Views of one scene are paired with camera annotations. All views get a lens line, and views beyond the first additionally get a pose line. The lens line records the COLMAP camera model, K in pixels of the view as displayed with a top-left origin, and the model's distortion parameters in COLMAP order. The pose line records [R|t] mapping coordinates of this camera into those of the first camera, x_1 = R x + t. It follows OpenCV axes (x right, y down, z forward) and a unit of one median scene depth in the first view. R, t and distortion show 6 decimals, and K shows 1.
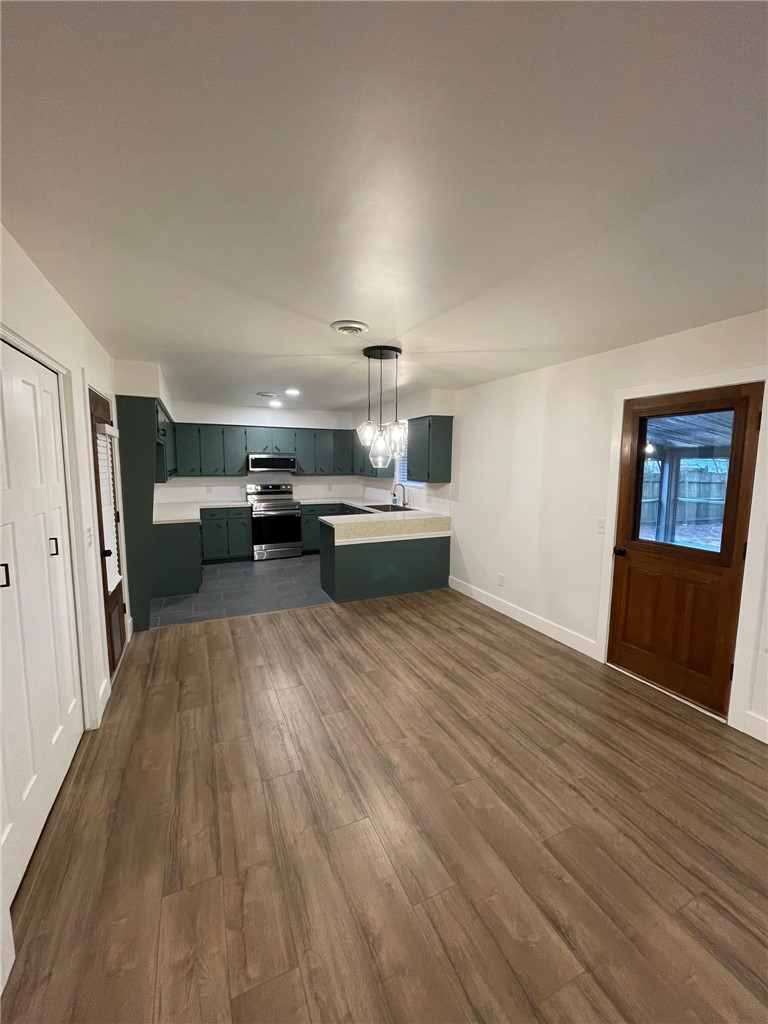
lens RADIAL K [[411.3, 0, 385.5], [0, 411.3, 510.1], [0, 0, 1]] dist [-0.008621, 0.000377]
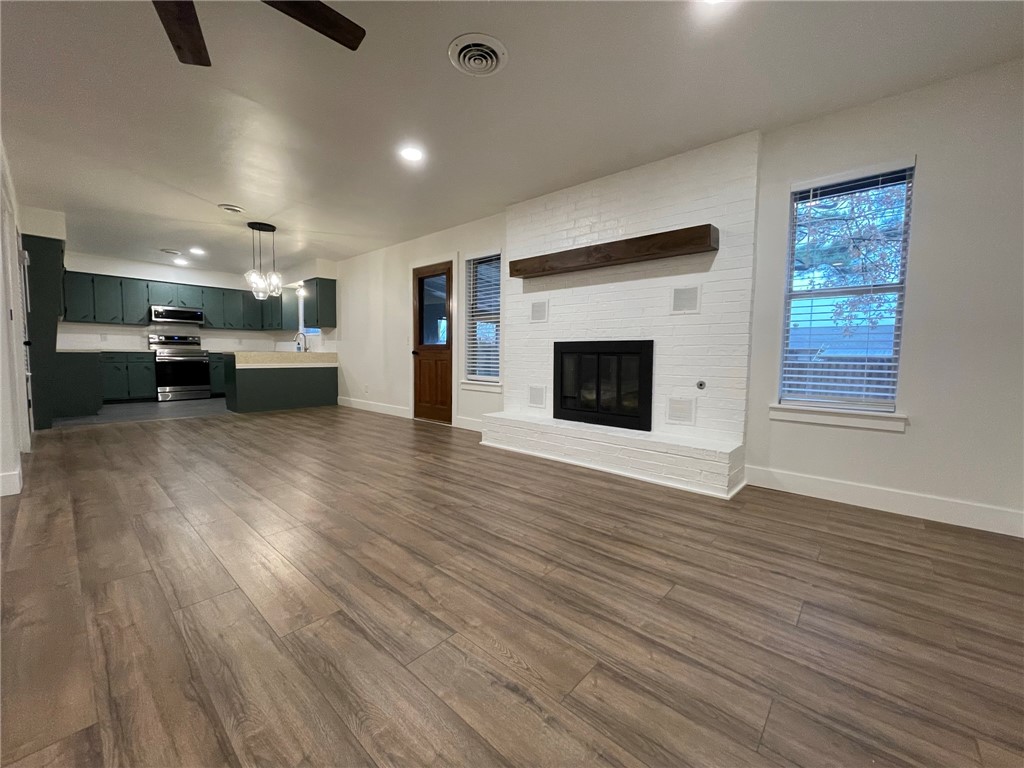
lens RADIAL K [[411.3, 0, 508.9], [0, 411.3, 381.9], [0, 0, 1]] dist [-0.008621, 0.000377]
pose [[0.918030, -0.020260, 0.395993, 0.110922], [0.036324, 0.998791, -0.033111, 0.143035], [-0.394843, 0.044781, 0.917657, -0.380498]]
